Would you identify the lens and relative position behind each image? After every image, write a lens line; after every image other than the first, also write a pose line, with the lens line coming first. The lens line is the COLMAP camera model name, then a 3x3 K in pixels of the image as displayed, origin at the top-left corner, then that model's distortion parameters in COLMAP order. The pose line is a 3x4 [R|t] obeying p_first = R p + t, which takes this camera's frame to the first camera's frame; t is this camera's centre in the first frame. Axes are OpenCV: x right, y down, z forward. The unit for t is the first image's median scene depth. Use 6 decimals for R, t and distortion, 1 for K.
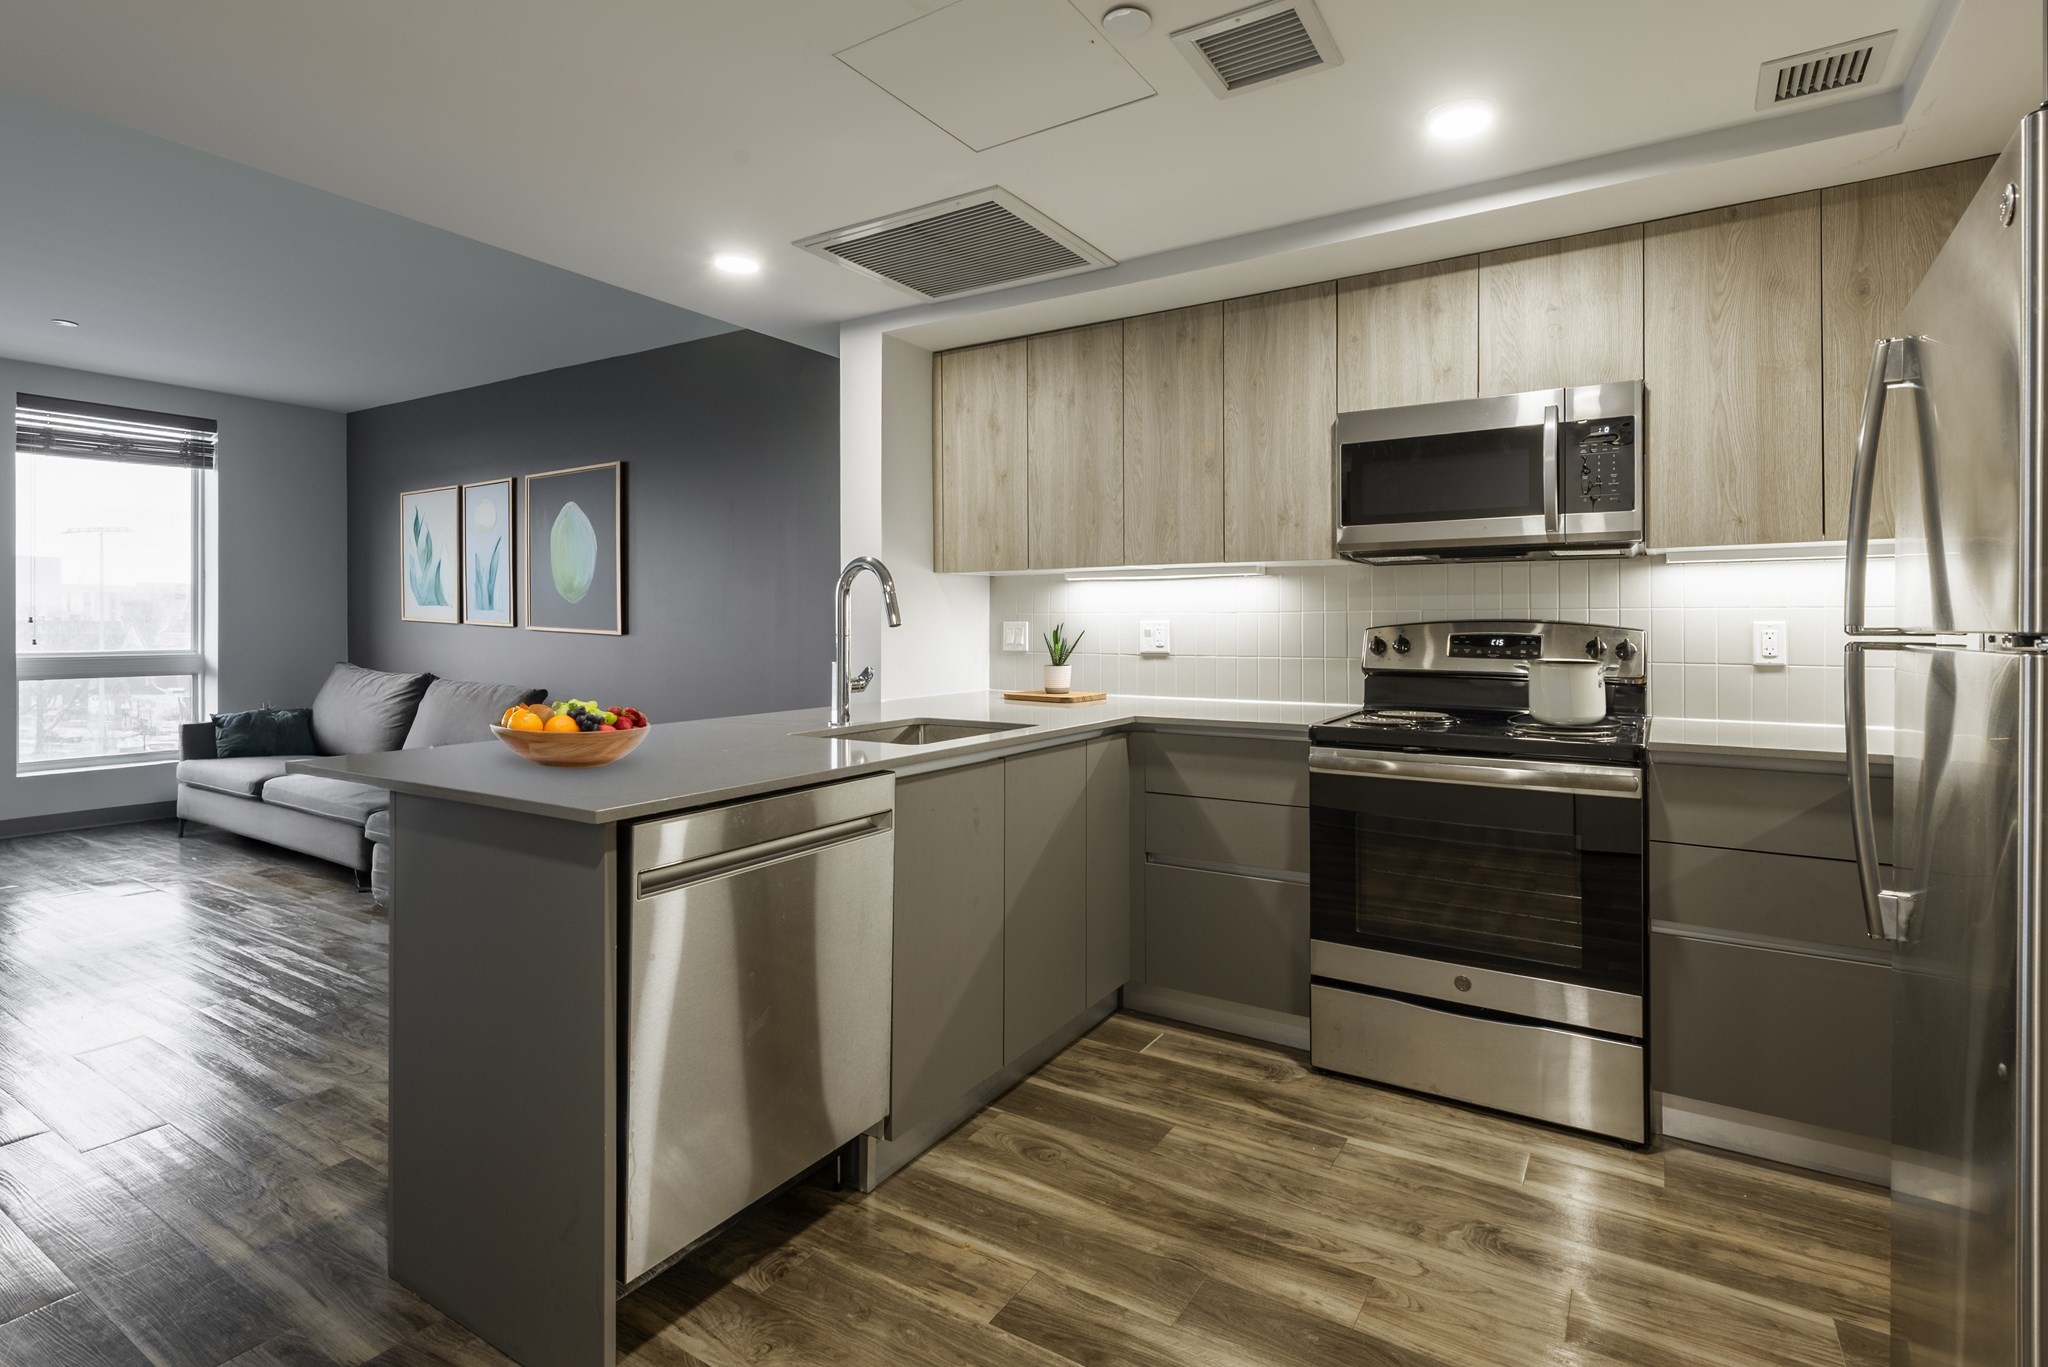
lens RADIAL K [[953.0, 0, 1027.0], [0, 953.0, 626.6], [0, 0, 1]] dist [0.001179, -0.006369]
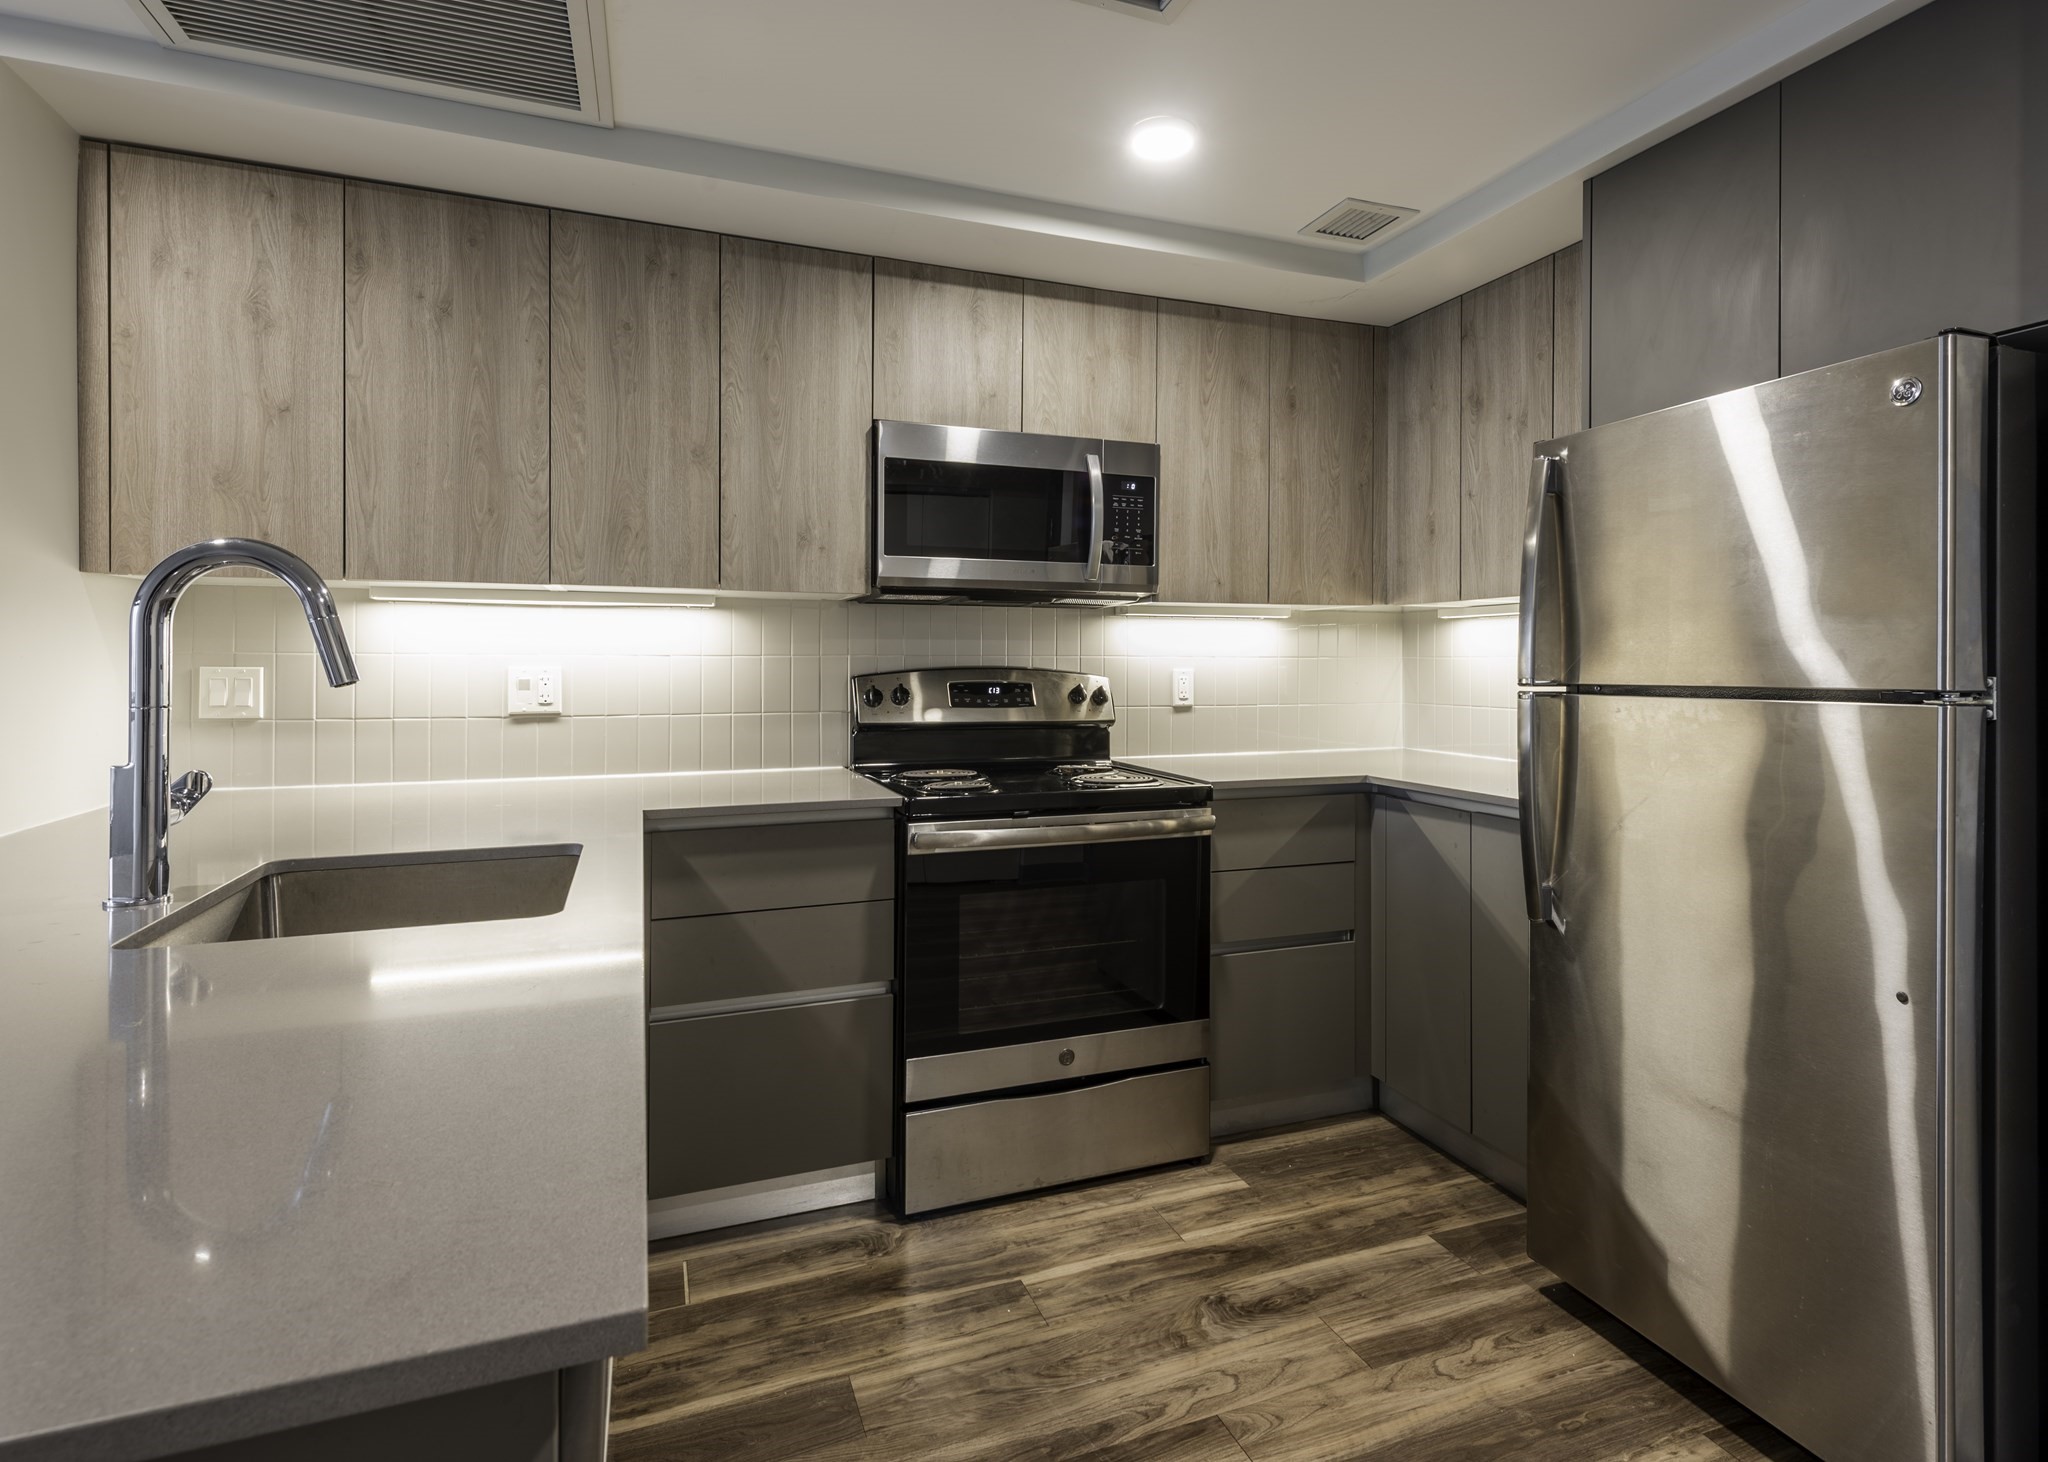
lens RADIAL K [[1044.6, 0, 1030.9], [0, 1044.6, 667.9], [0, 0, 1]] dist [0.003518, -0.000622]
pose [[0.597689, -0.002222, 0.801725, -0.352552], [-0.000616, 0.999995, 0.003231, -0.010584], [-0.801728, -0.002425, 0.597685, 0.379041]]
